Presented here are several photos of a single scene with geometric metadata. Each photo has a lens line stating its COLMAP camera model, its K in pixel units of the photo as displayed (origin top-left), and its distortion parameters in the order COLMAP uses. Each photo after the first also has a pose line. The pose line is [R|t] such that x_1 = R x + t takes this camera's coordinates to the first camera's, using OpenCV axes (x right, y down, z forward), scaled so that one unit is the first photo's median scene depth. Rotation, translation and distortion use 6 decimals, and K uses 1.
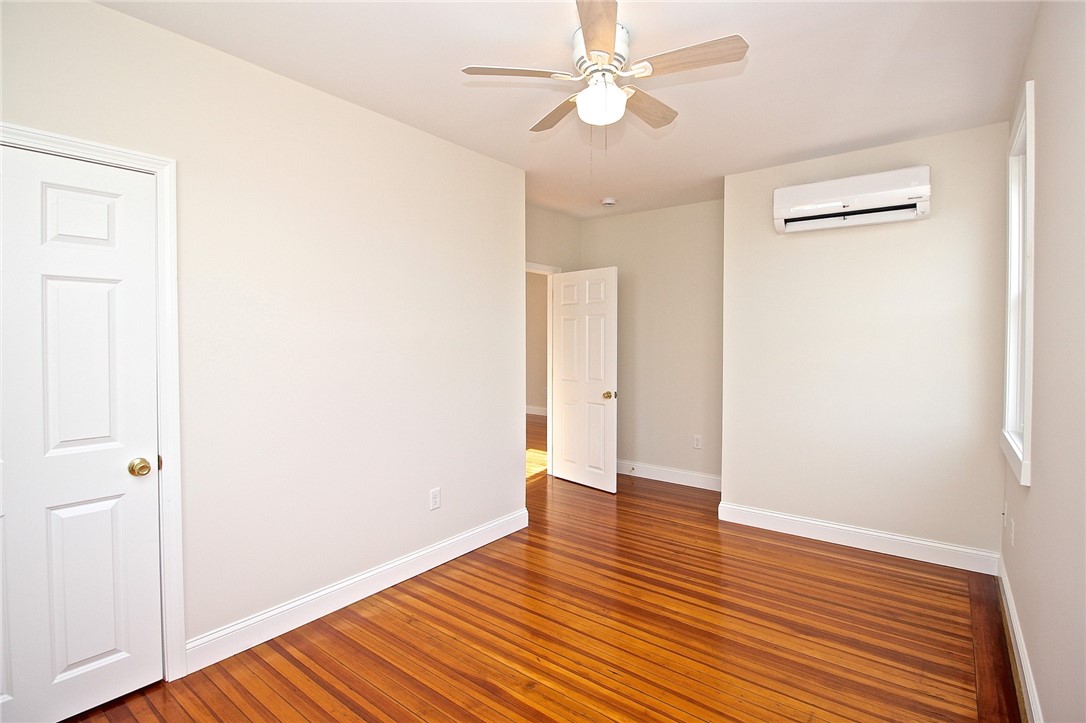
lens RADIAL K [[511.0, 0, 541.6], [0, 511.0, 349.5], [0, 0, 1]] dist [-0.000336, -0.013826]
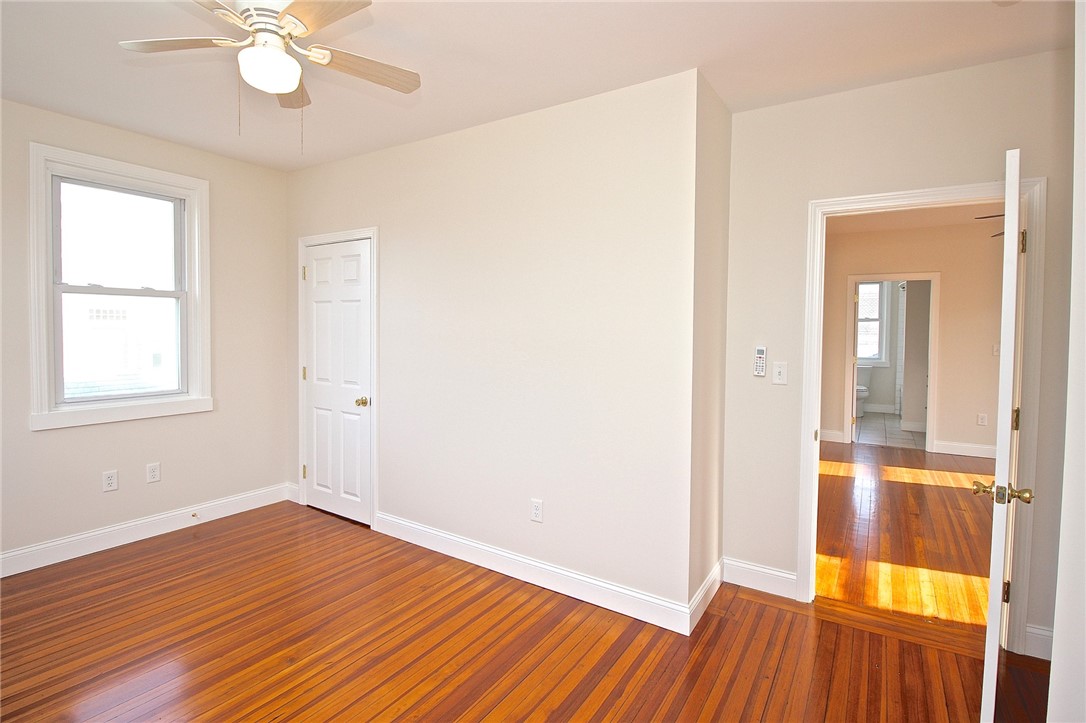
lens RADIAL K [[522.3, 0, 543.4], [0, 522.3, 346.6], [0, 0, 1]] dist [-0.003380, -0.000702]
pose [[0.089597, 0.033202, -0.995425, 0.831126], [-0.029567, 0.999092, 0.030663, -0.031556], [0.995539, 0.026684, 0.090497, 1.081644]]
